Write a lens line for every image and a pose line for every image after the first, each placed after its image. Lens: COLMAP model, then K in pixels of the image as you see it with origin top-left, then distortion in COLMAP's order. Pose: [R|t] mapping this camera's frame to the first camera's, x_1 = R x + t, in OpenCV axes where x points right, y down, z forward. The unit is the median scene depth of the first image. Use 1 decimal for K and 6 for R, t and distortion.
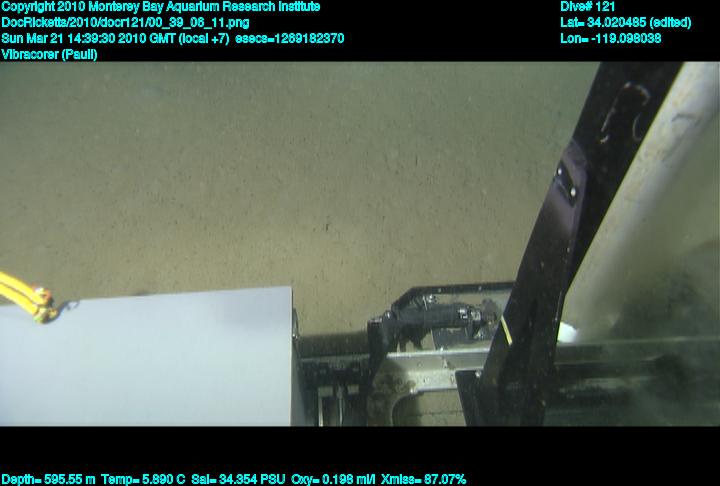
lens RADIAL K [[501.0, 0, 362.5], [0, 501.0, 242.6], [0, 0, 1]] dist [0.111481, 0.001777]
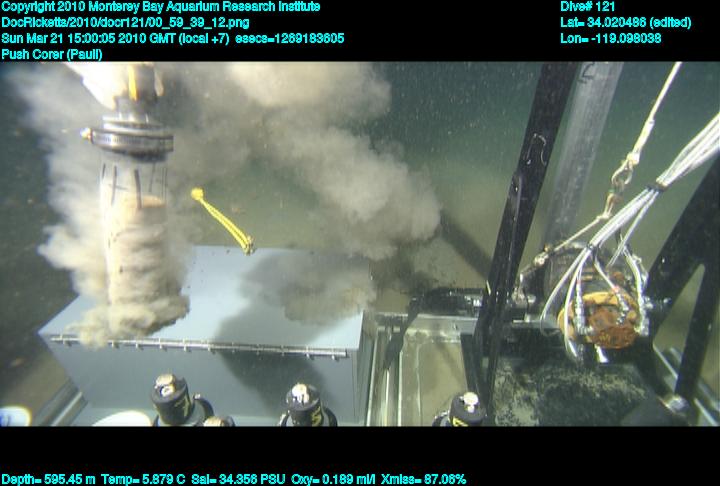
lens RADIAL K [[409.7, 0, 361.0], [0, 409.7, 267.8], [0, 0, 1]] dist [0.001041, 0.046886]
pose [[0.985822, 0.096398, -0.137343, 0.034500], [-0.124691, 0.968582, -0.215178, 0.449673], [0.112285, 0.229253, 0.966869, -0.422835]]
